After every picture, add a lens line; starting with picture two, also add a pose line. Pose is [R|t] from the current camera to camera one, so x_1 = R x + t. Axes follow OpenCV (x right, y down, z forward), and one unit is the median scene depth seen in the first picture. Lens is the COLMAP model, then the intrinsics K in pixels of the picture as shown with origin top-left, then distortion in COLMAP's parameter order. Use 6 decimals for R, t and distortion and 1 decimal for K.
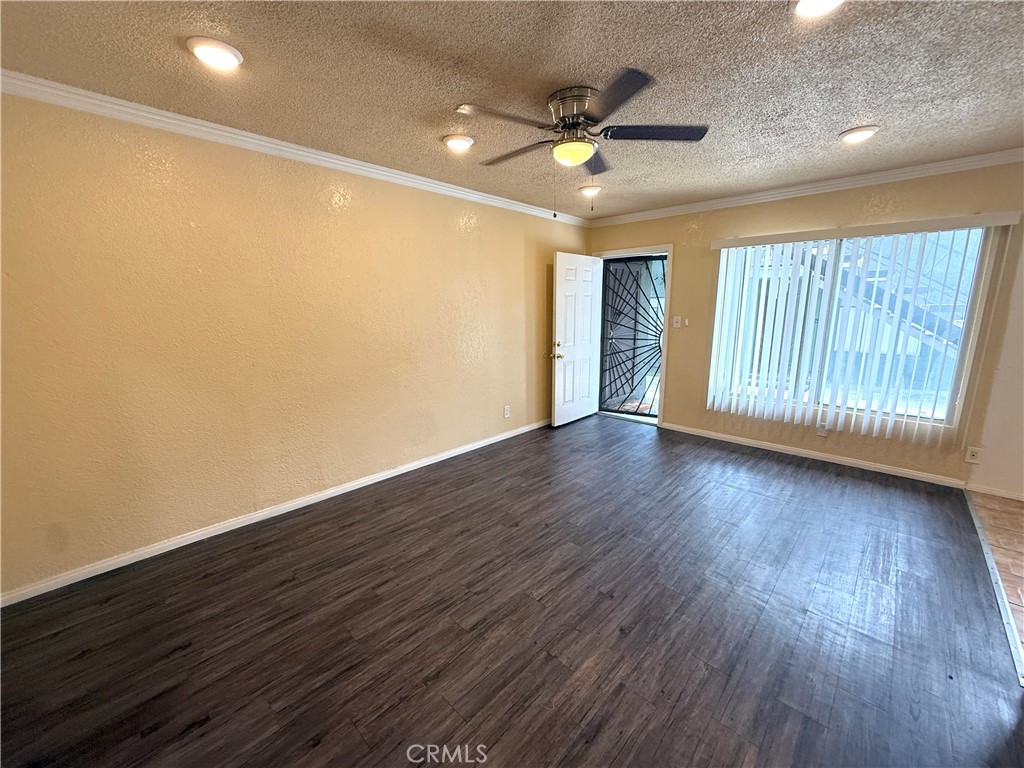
lens RADIAL K [[408.3, 0, 510.6], [0, 408.3, 383.5], [0, 0, 1]] dist [0.000968, -0.000304]
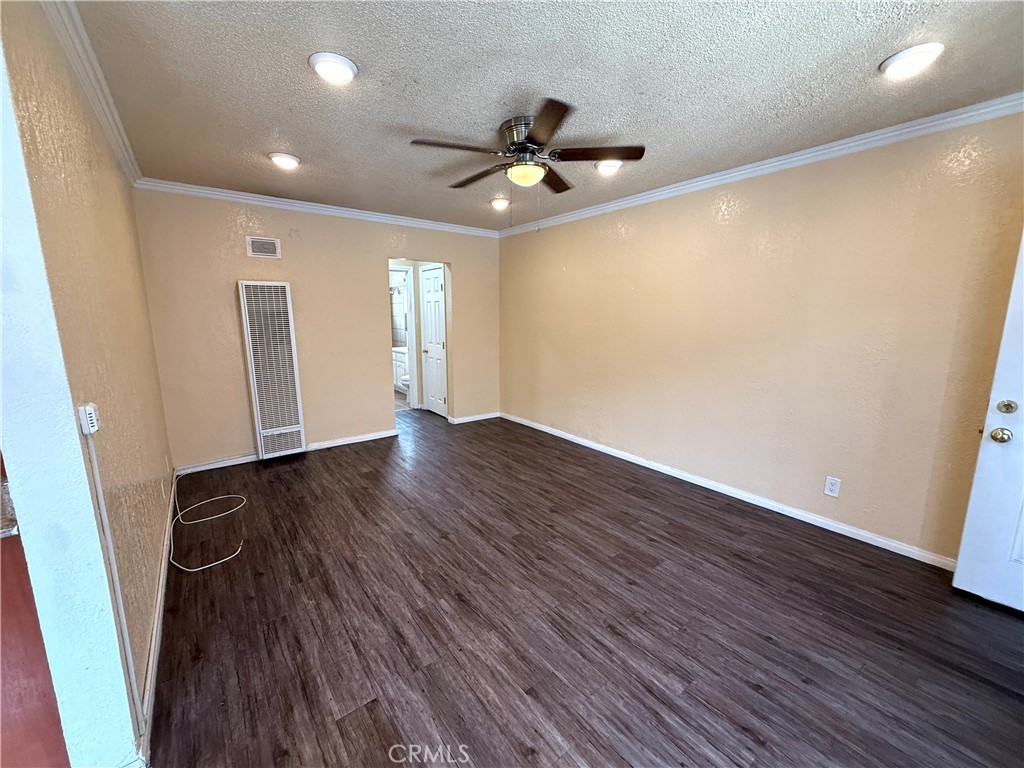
lens RADIAL K [[408.3, 0, 510.6], [0, 408.3, 383.5], [0, 0, 1]] dist [0.000968, -0.000304]
pose [[-0.151769, 0.174380, -0.972912, 0.916098], [-0.187100, 0.961450, 0.201512, -0.162514], [0.970546, 0.212615, -0.113291, 0.828559]]
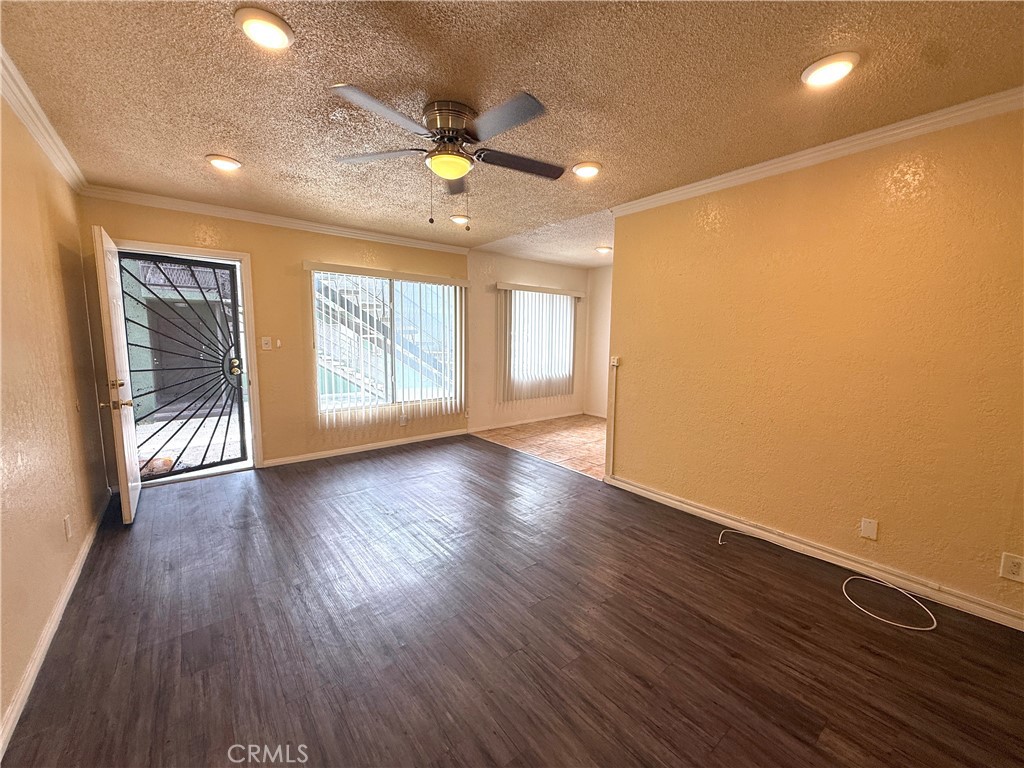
lens RADIAL K [[408.3, 0, 510.6], [0, 408.3, 383.5], [0, 0, 1]] dist [0.000968, -0.000304]
pose [[0.127704, -0.110460, 0.985642, -0.592705], [0.174446, 0.980788, 0.087314, -0.074741], [-0.976351, 0.160790, 0.144520, 0.548373]]
